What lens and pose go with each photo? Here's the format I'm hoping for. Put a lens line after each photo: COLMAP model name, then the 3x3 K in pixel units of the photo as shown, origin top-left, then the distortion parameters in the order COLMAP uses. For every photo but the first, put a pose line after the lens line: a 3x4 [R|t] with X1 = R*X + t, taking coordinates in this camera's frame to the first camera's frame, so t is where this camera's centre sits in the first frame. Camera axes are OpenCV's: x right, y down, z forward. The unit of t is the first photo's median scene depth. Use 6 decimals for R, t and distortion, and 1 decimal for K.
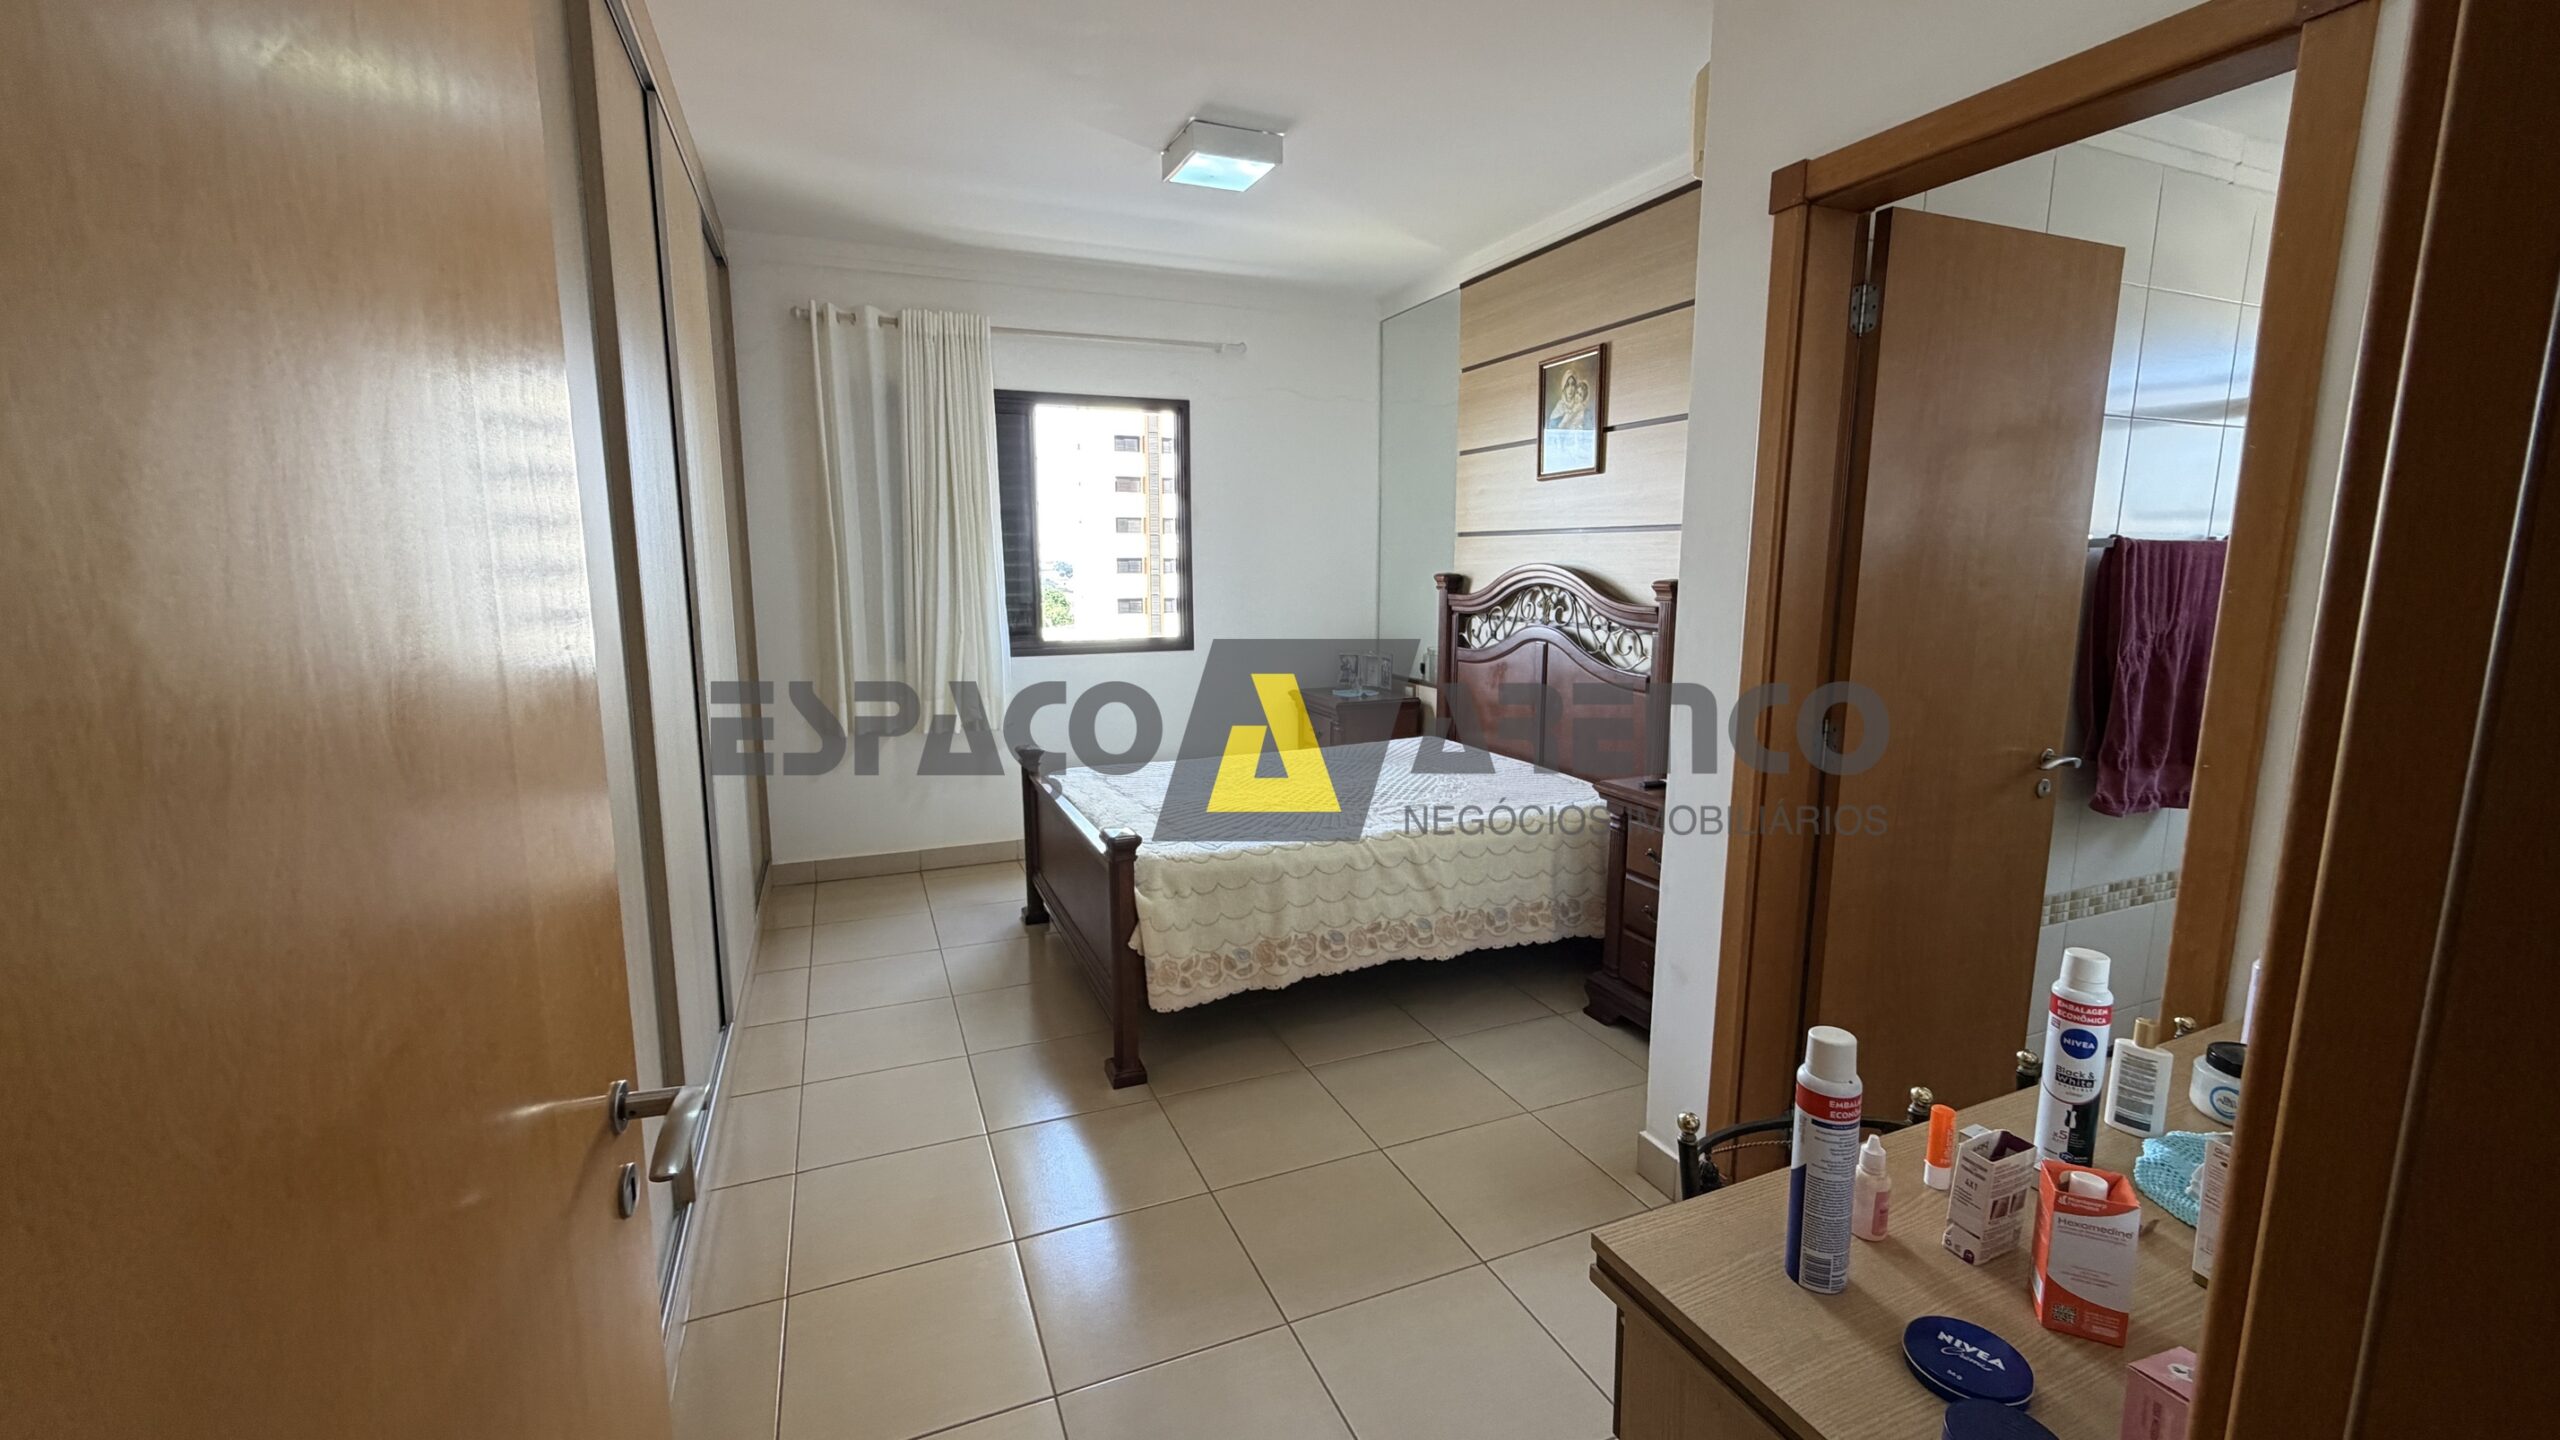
lens RADIAL K [[1020.5, 0, 1266.1], [0, 1020.5, 713.3], [0, 0, 1]] dist [-0.002103, -0.000261]
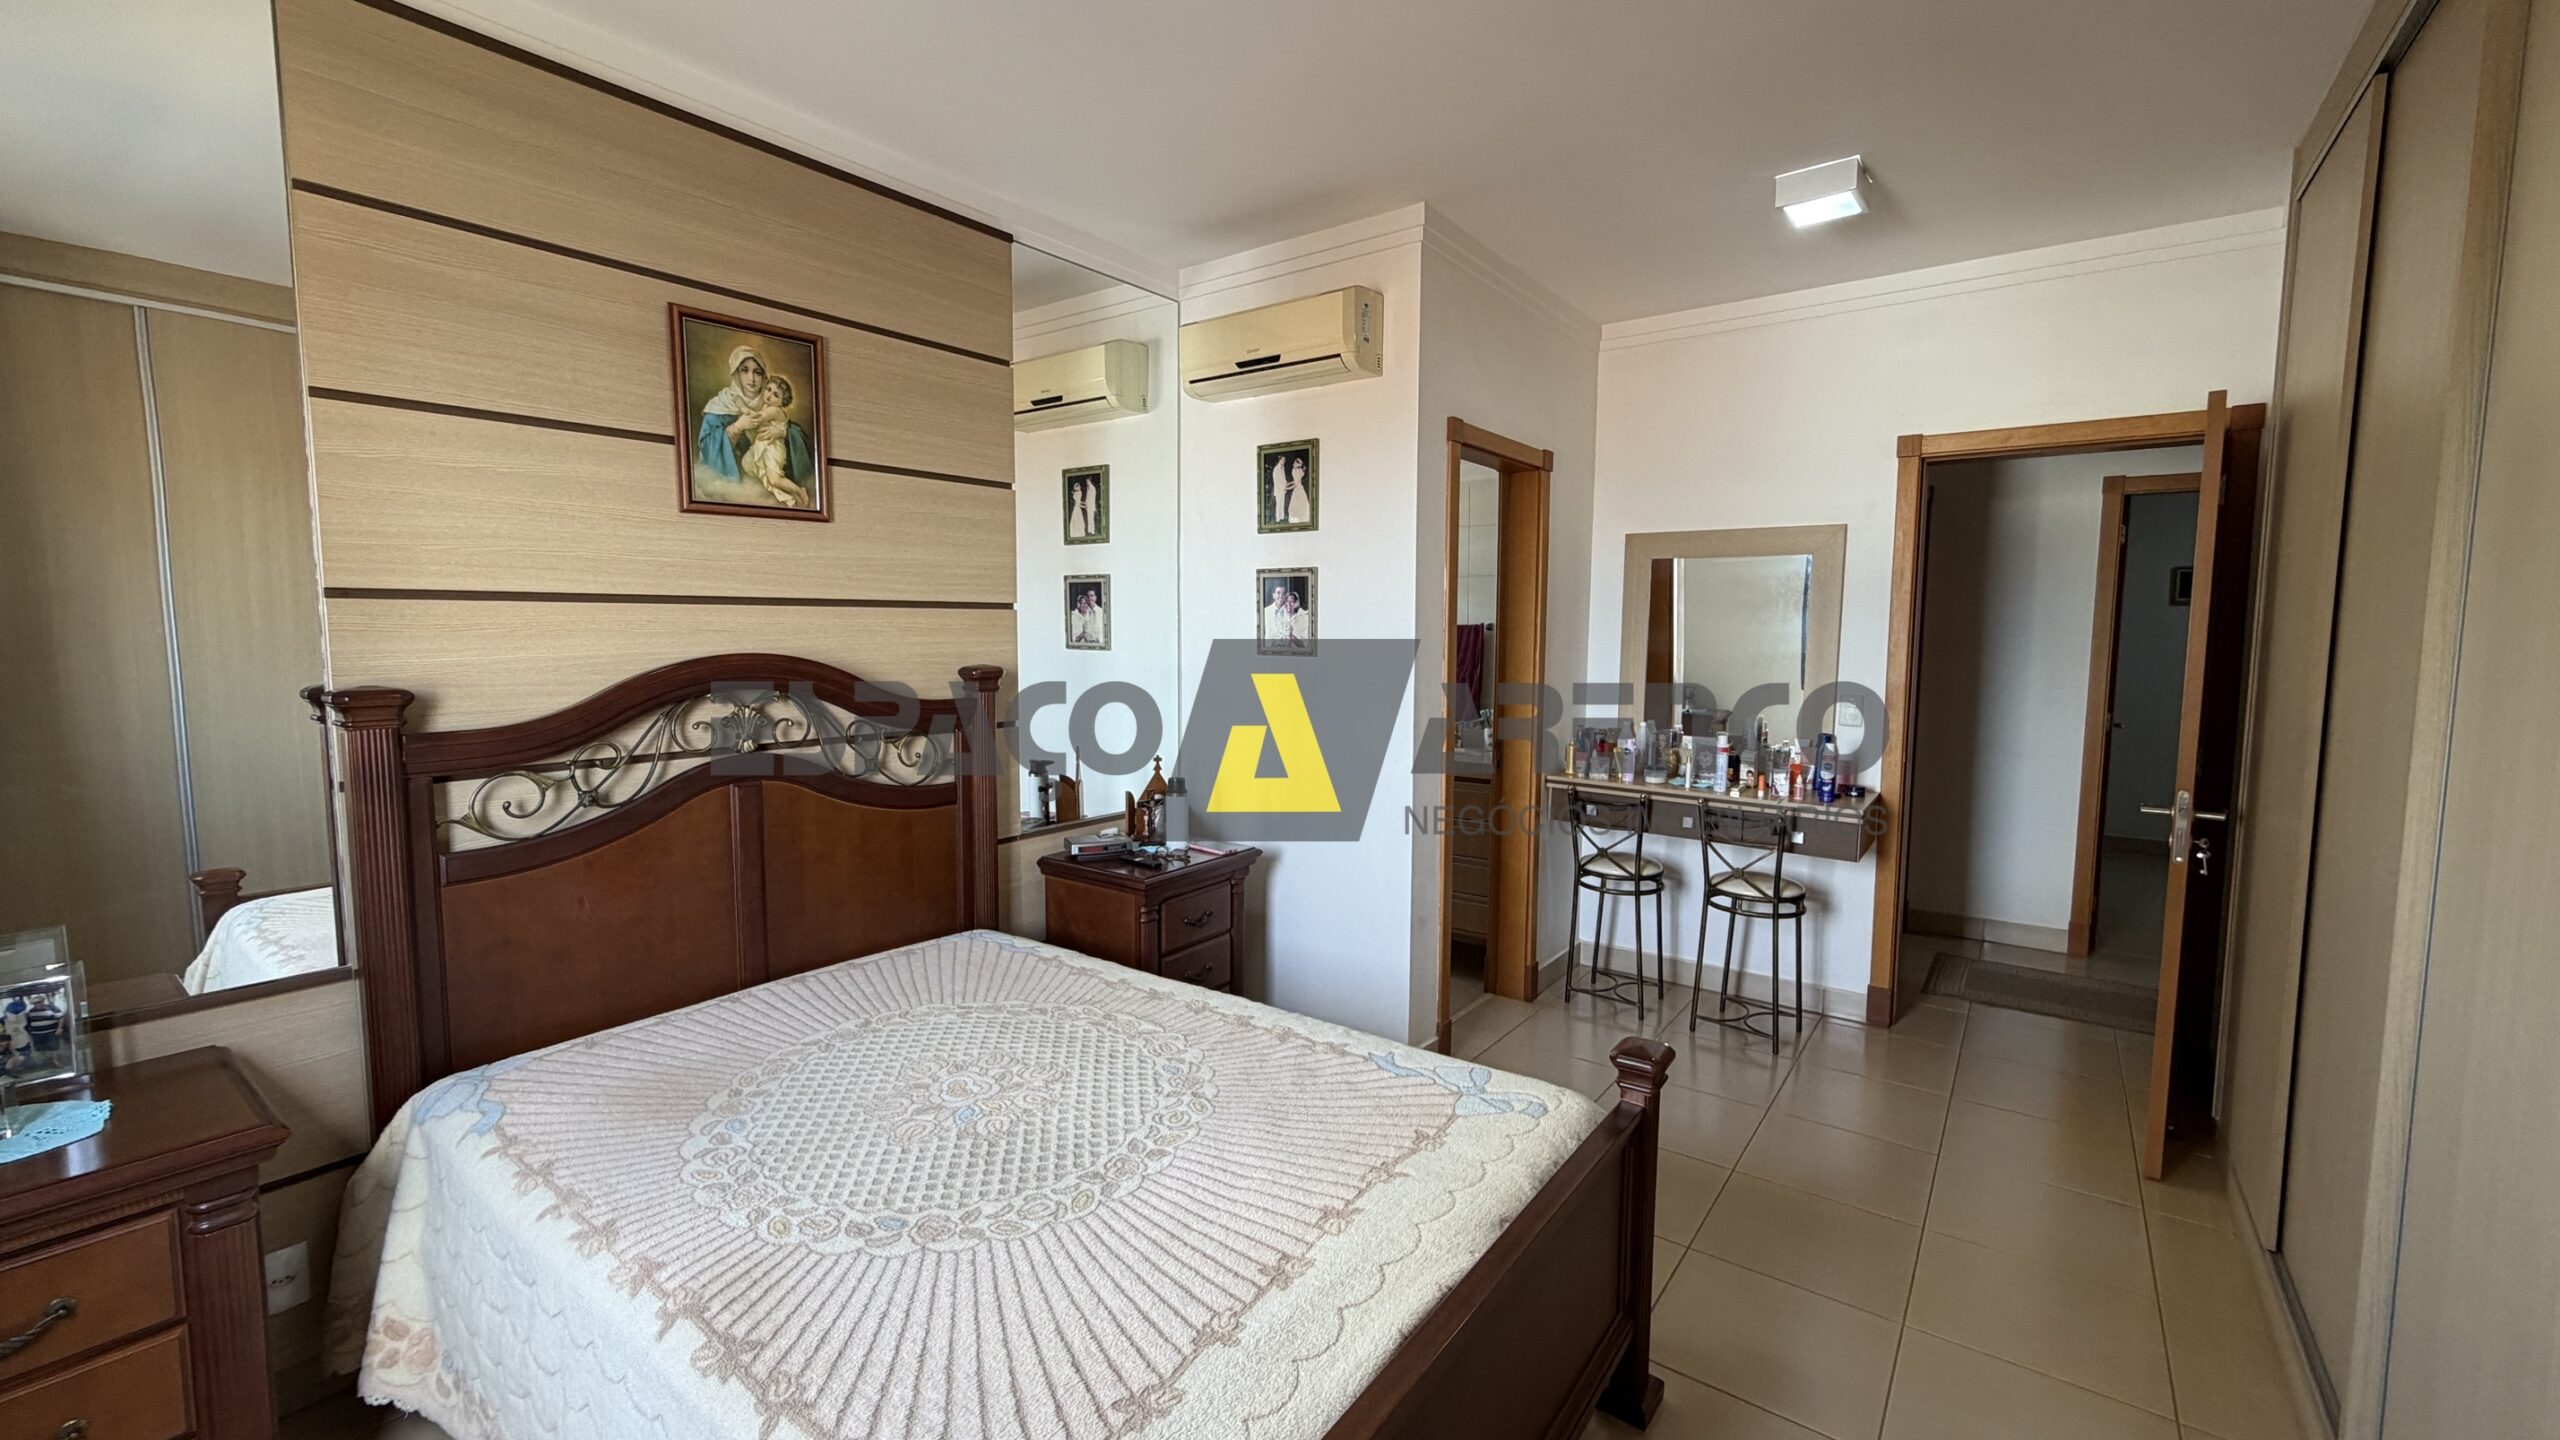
lens RADIAL K [[1020.5, 0, 1266.1], [0, 1020.5, 713.3], [0, 0, 1]] dist [-0.002103, -0.000261]
pose [[-0.504579, -0.072833, 0.860288, -0.349336], [0.135116, 0.977496, 0.162004, -0.145124], [-0.852727, 0.197982, -0.483383, 0.894183]]
